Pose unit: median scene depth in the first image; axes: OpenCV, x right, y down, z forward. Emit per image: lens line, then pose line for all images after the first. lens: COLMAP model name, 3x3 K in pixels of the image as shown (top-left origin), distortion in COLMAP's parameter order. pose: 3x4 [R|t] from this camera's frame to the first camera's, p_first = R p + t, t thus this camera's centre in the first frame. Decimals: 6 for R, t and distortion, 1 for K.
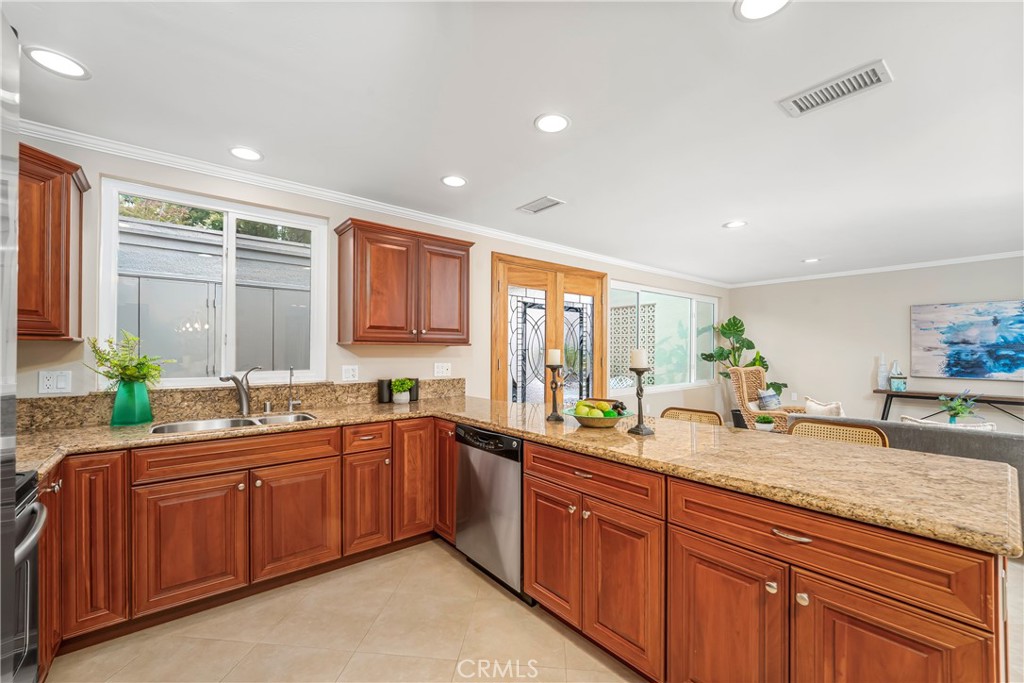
lens RADIAL K [[417.0, 0, 513.5], [0, 417.0, 344.3], [0, 0, 1]] dist [-0.010107, 0.001057]
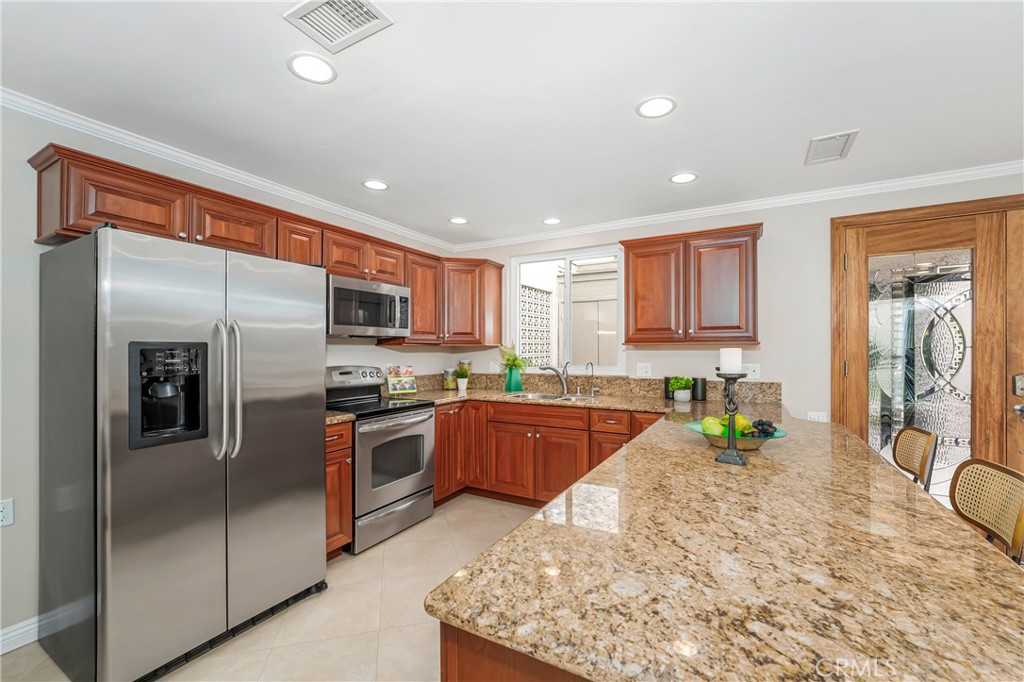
lens RADIAL K [[417.0, 0, 512.4], [0, 417.0, 342.9], [0, 0, 1]] dist [-0.010107, 0.001057]
pose [[0.363233, -0.018138, -0.931522, 0.595926], [0.018093, 0.999759, -0.012411, 0.002703], [0.931523, -0.012346, 0.363473, 0.254859]]
